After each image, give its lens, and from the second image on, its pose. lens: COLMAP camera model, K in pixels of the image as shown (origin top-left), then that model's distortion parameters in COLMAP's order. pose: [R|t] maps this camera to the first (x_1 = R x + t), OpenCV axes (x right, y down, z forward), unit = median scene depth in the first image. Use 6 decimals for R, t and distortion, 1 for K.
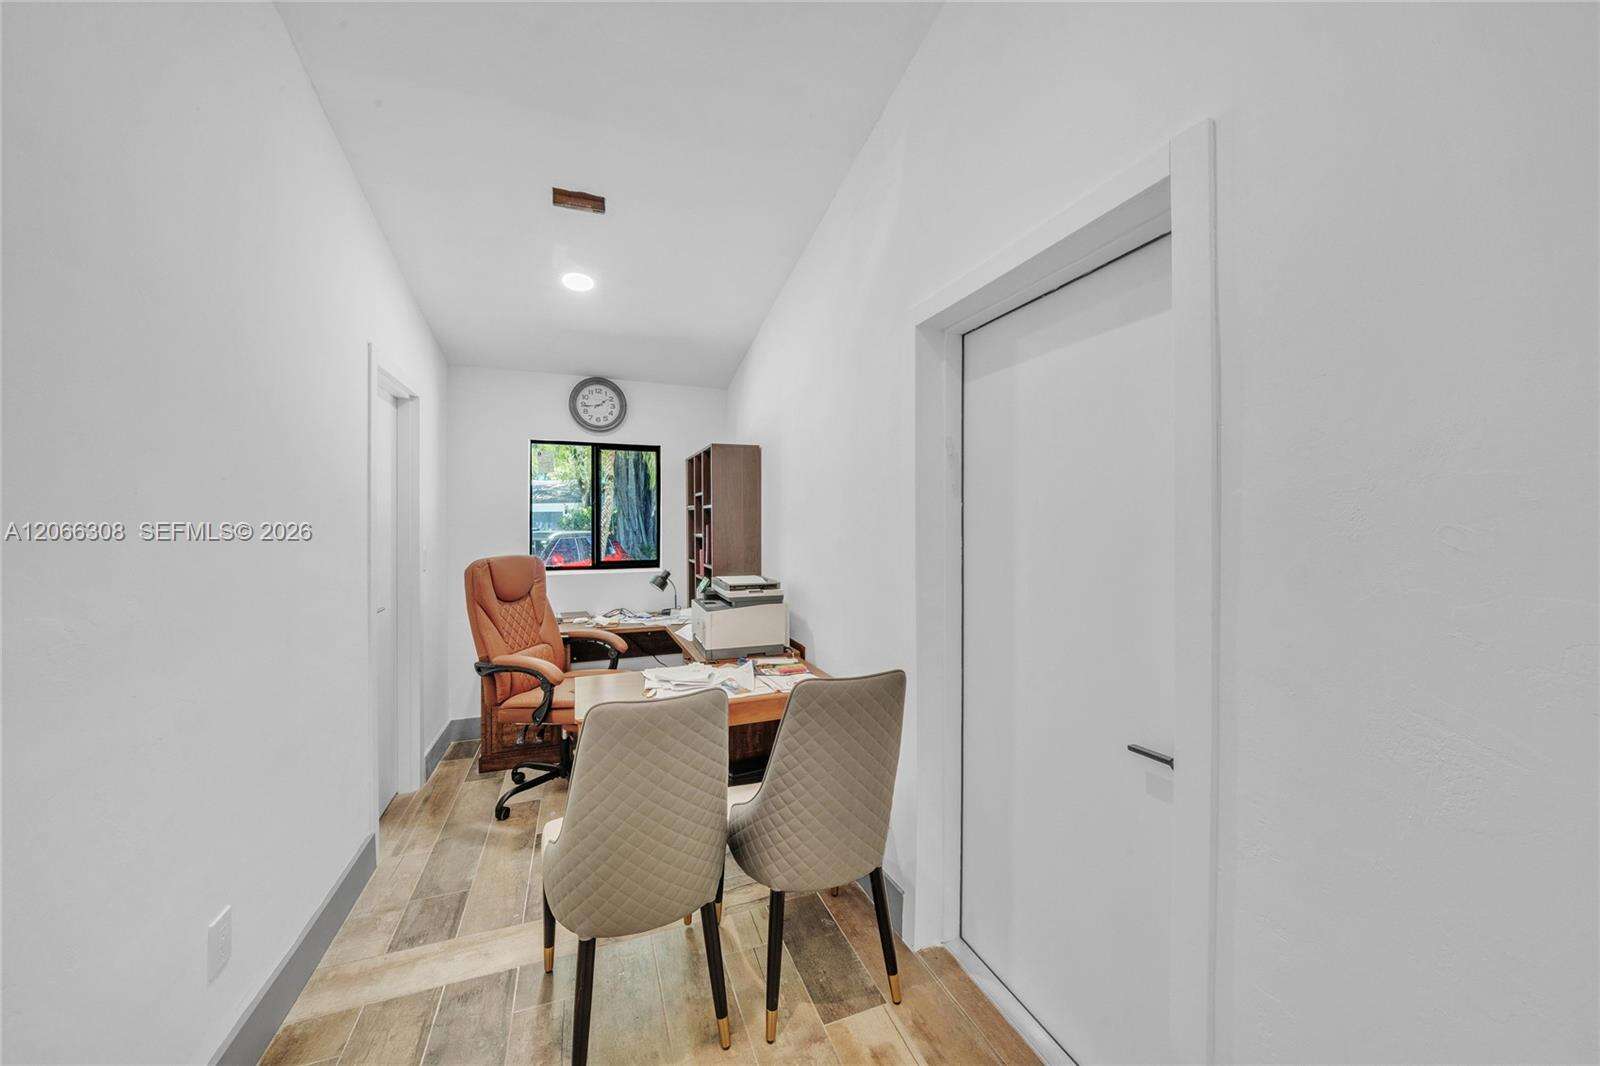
lens RADIAL K [[547.0, 0, 791.8], [0, 547.0, 543.3], [0, 0, 1]] dist [-0.000715, -0.000038]
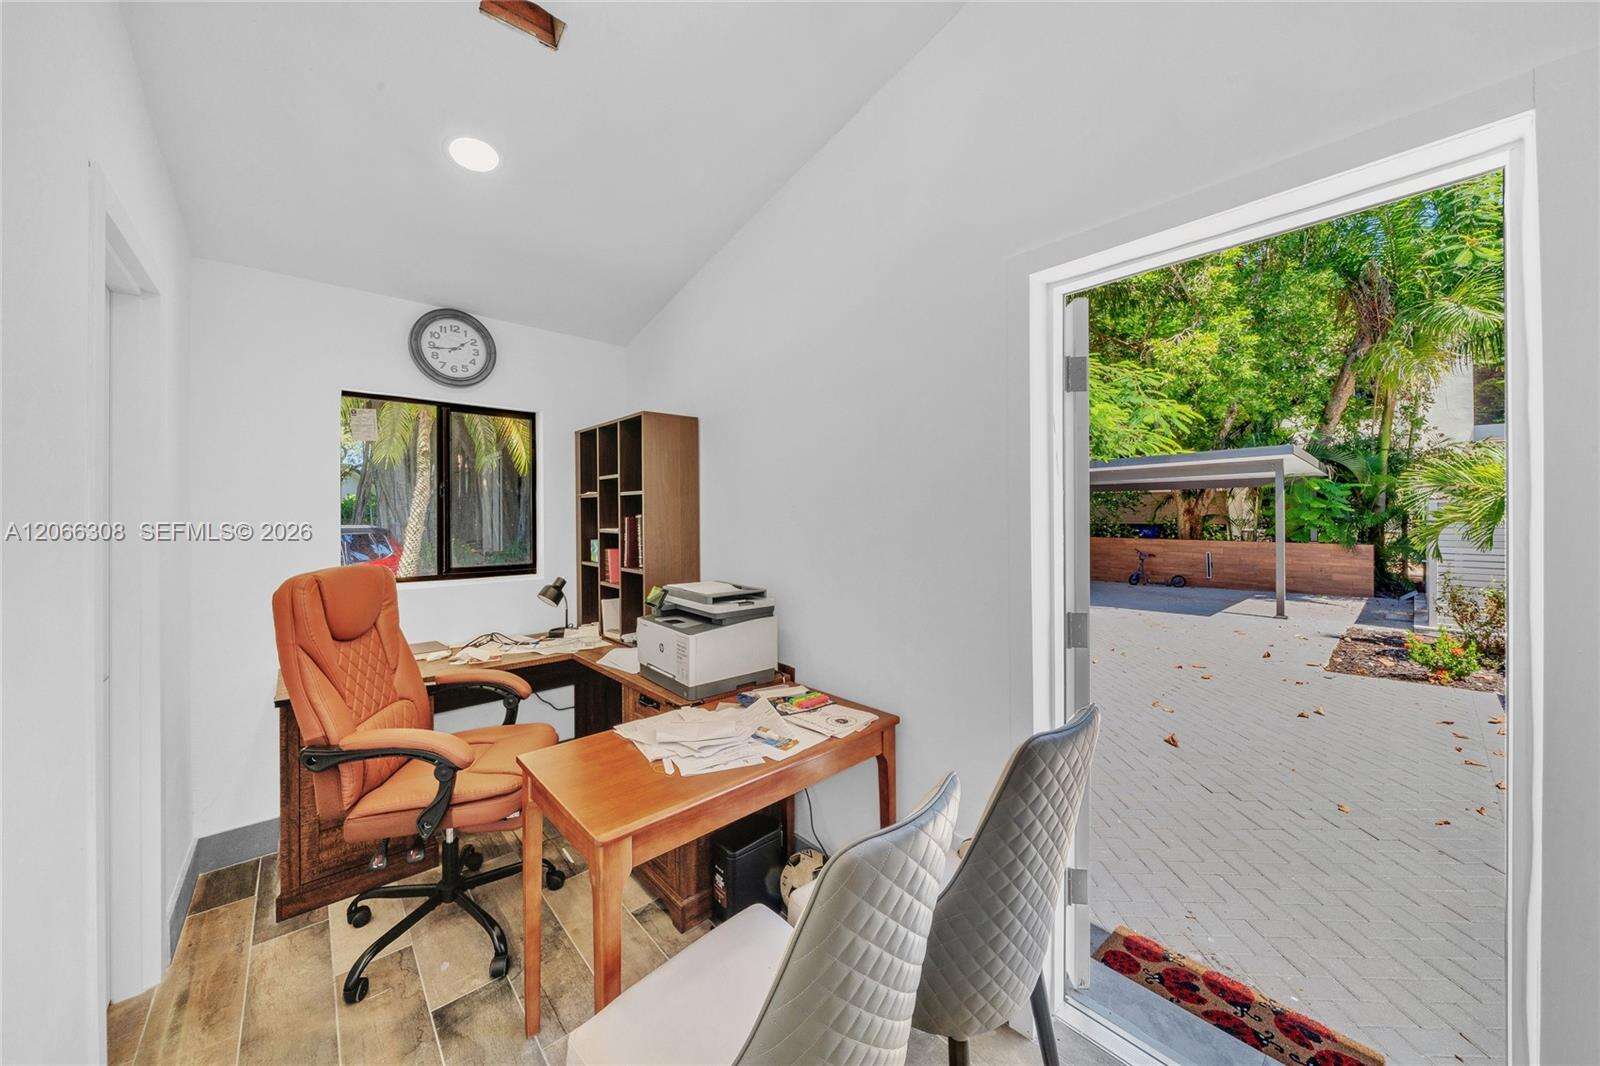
lens RADIAL K [[571.9, 0, 799.7], [0, 571.9, 529.1], [0, 0, 1]] dist [0.001070, 0.000258]
pose [[0.940497, -0.011547, 0.339606, -0.214557], [0.014677, 0.999870, -0.006650, -0.008084], [-0.339485, 0.011238, 0.940544, 0.174703]]
